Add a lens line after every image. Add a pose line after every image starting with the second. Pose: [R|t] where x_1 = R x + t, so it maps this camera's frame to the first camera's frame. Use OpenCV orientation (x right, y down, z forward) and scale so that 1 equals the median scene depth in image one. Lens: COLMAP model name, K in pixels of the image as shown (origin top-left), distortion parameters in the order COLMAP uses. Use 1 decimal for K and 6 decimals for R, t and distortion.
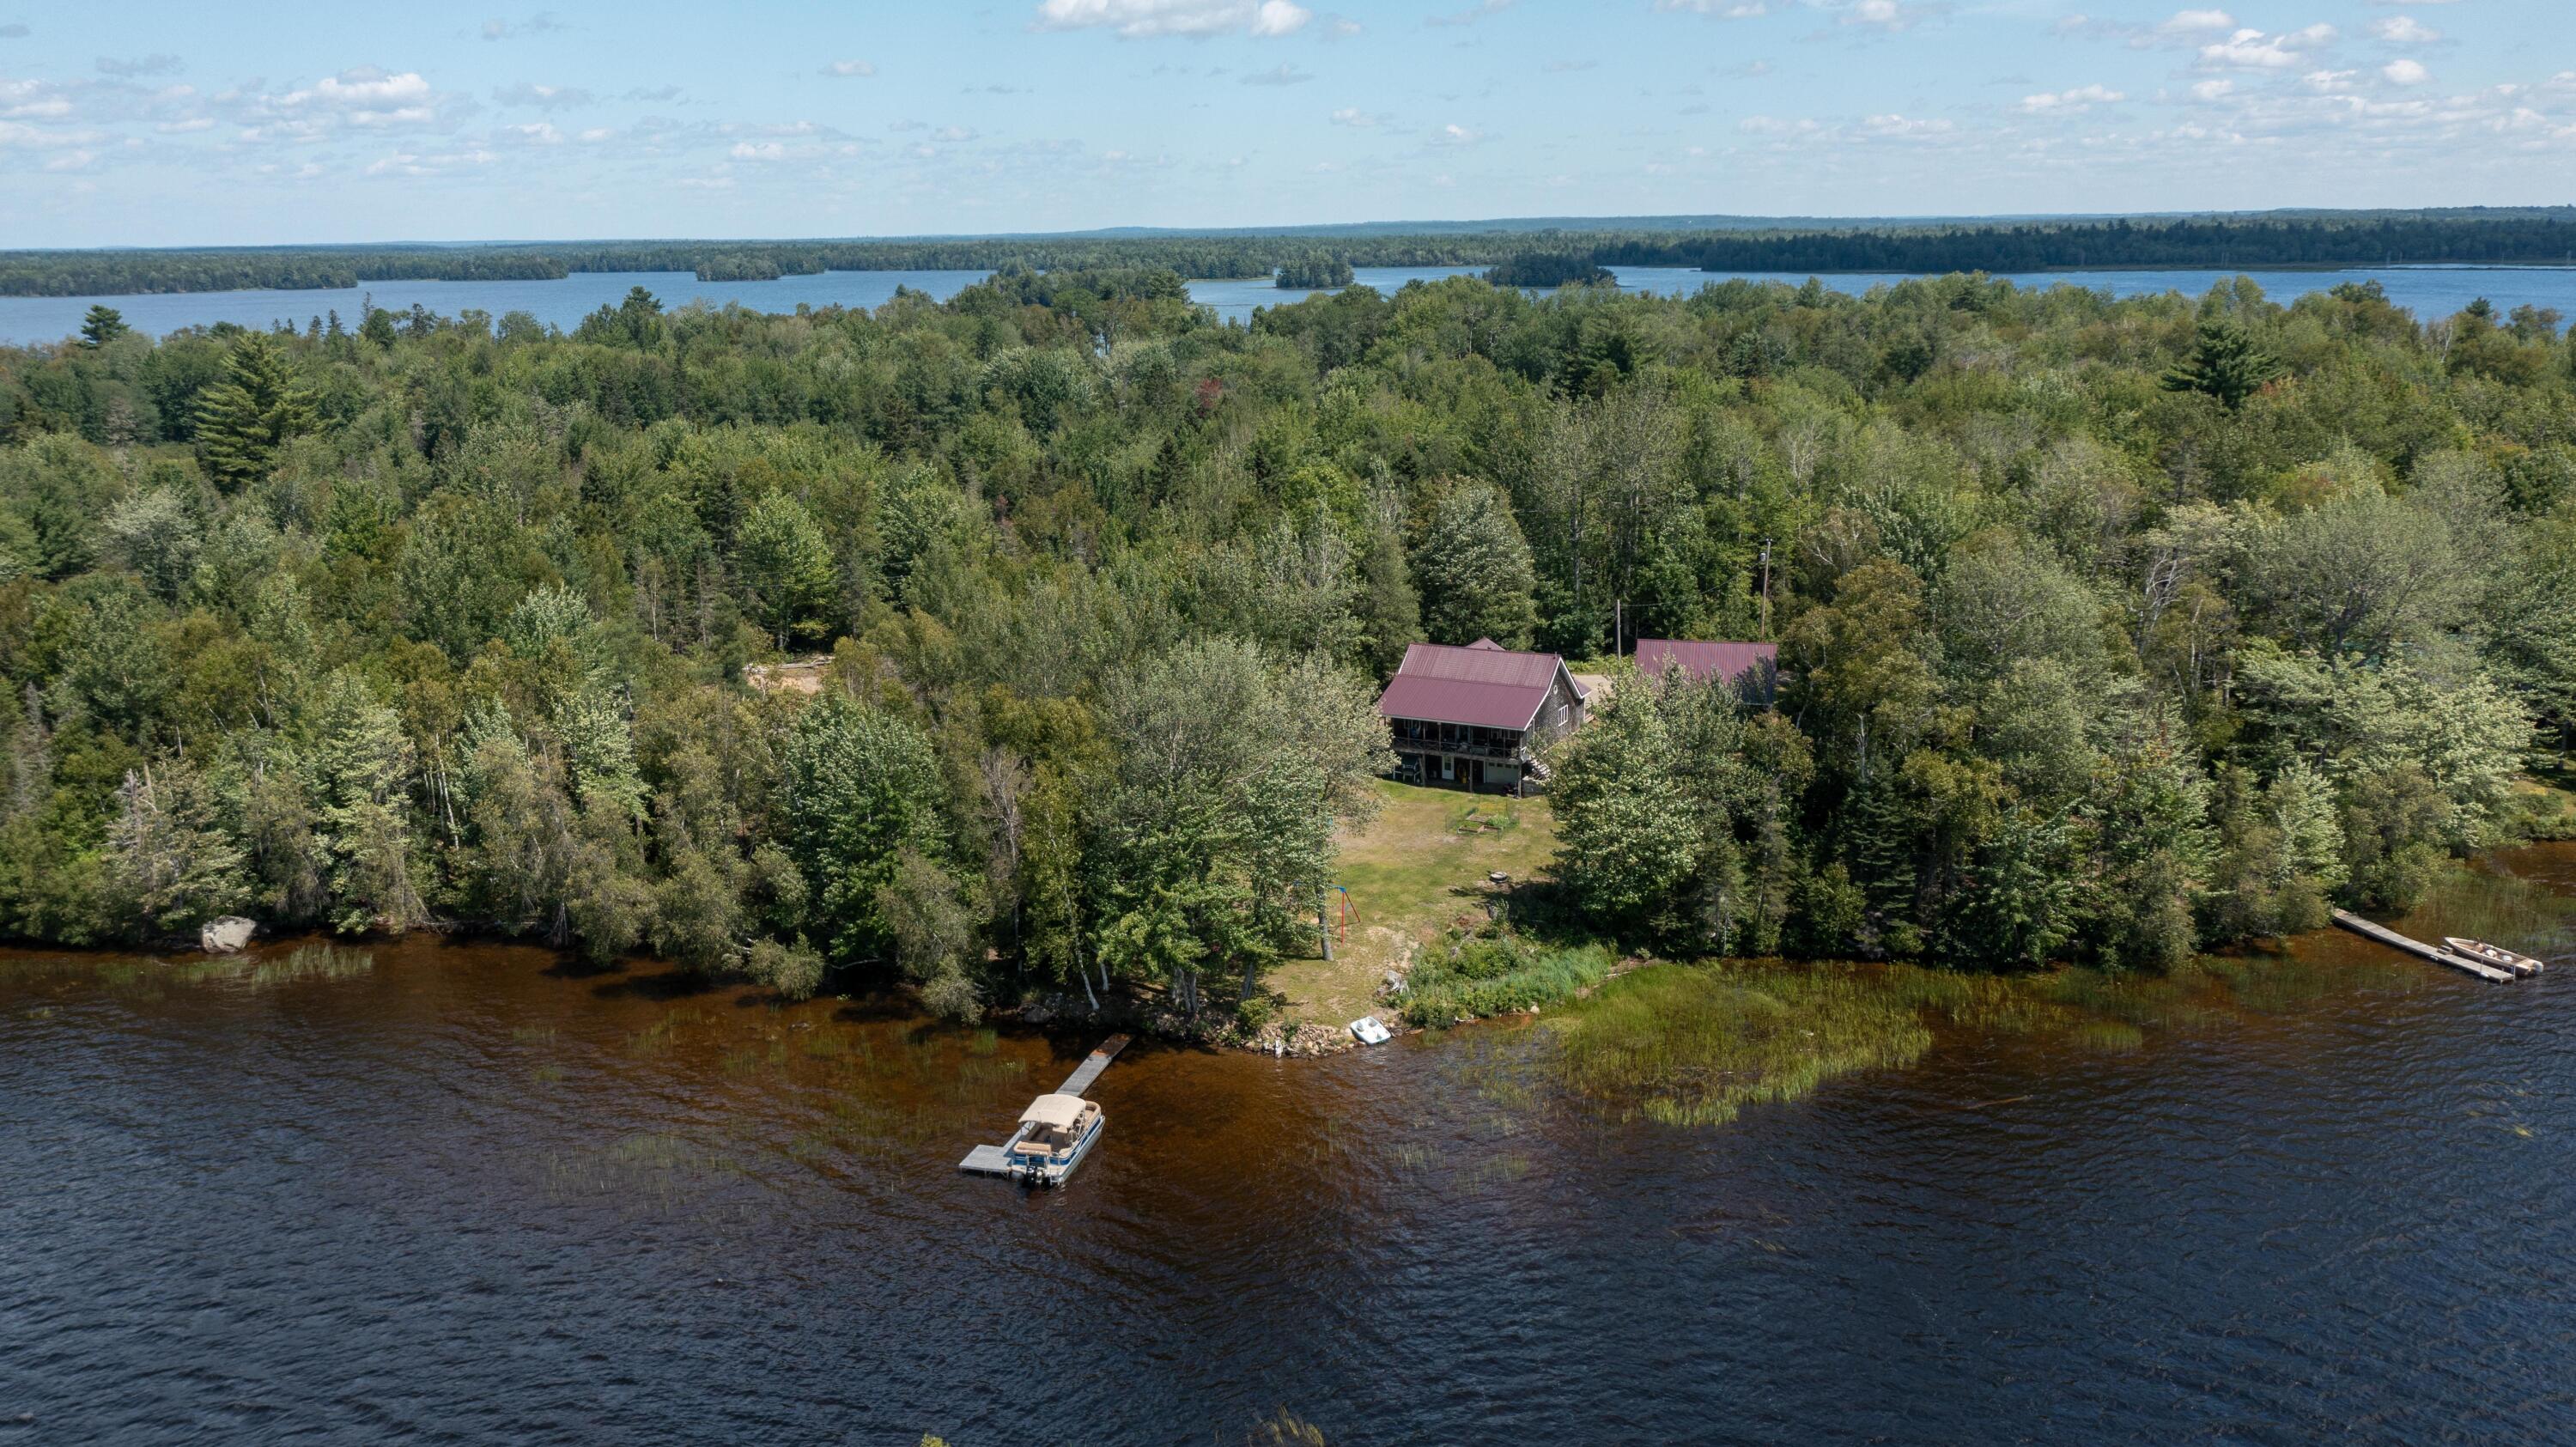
lens RADIAL K [[2127.4, 0, 1288.4], [0, 2127.4, 721.4], [0, 0, 1]] dist [0.001439, -0.014107]
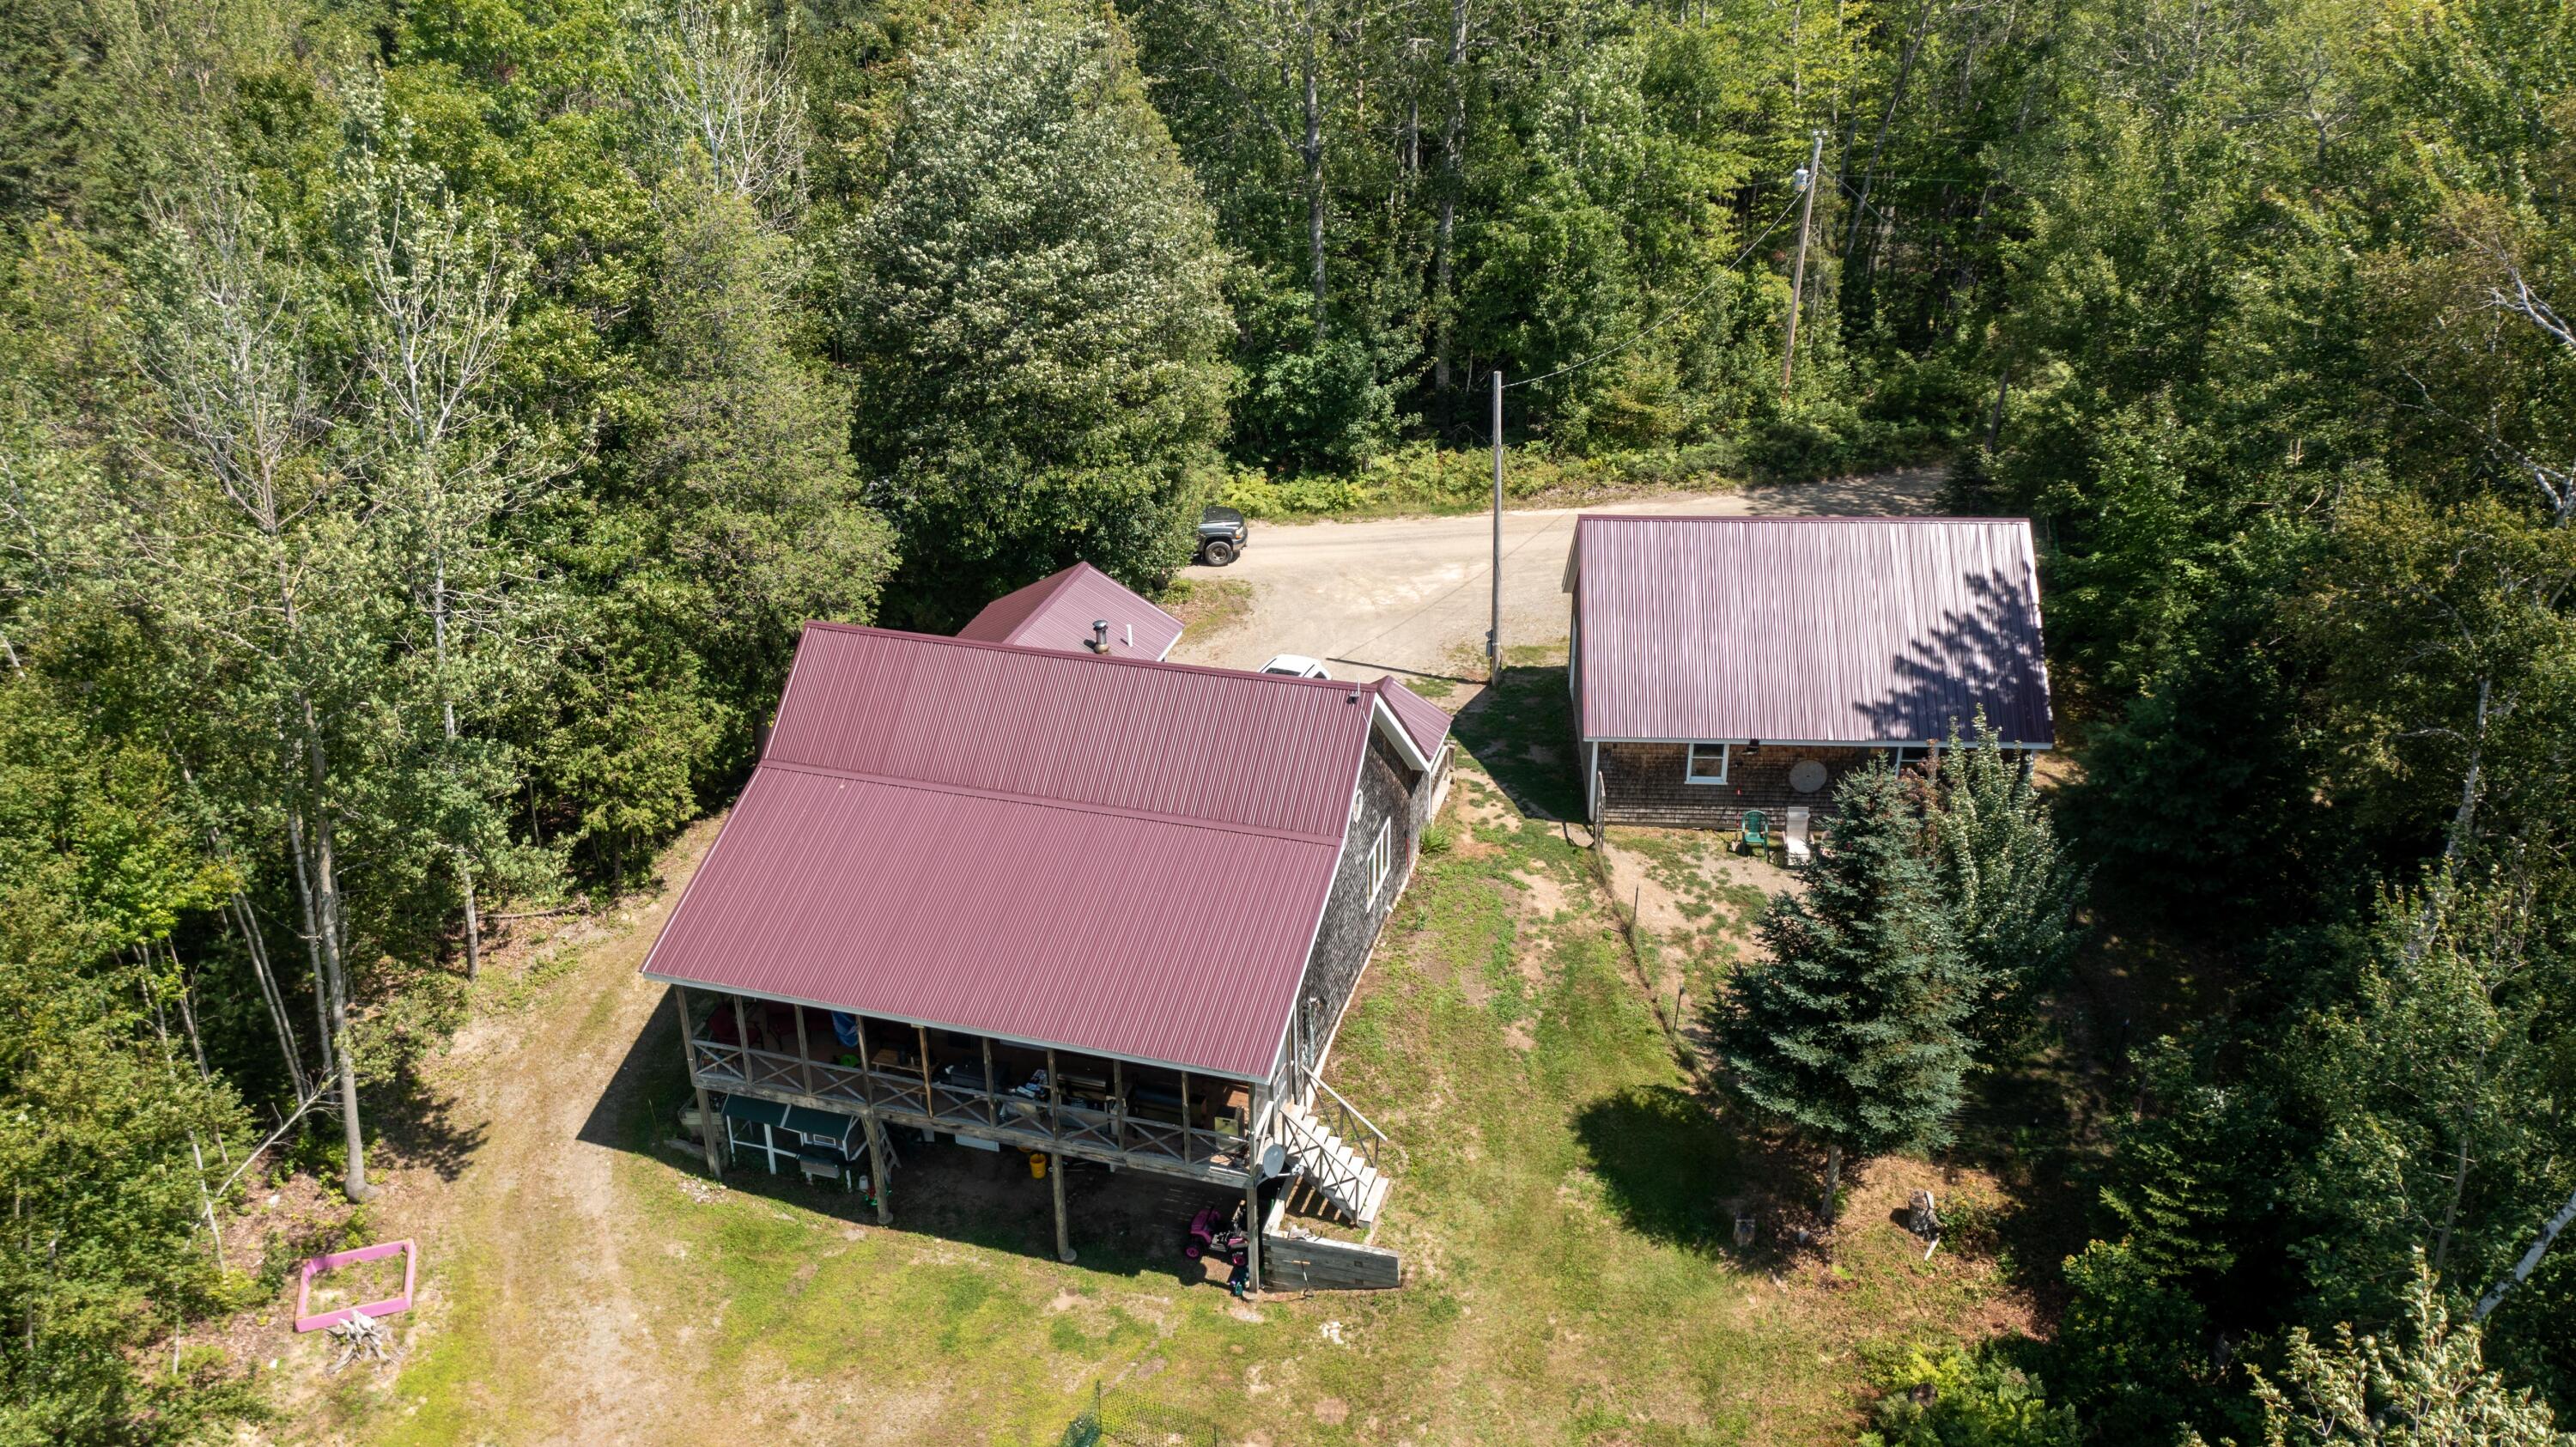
lens RADIAL K [[2127.4, 0, 1261.9], [0, 2127.4, 718.3], [0, 0, 1]] dist [0.001439, -0.014107]
pose [[0.985149, -0.074711, 0.154596, 0.091146], [0.038046, 0.972974, 0.227758, -0.109775], [-0.167434, -0.218494, 0.961367, 0.930799]]
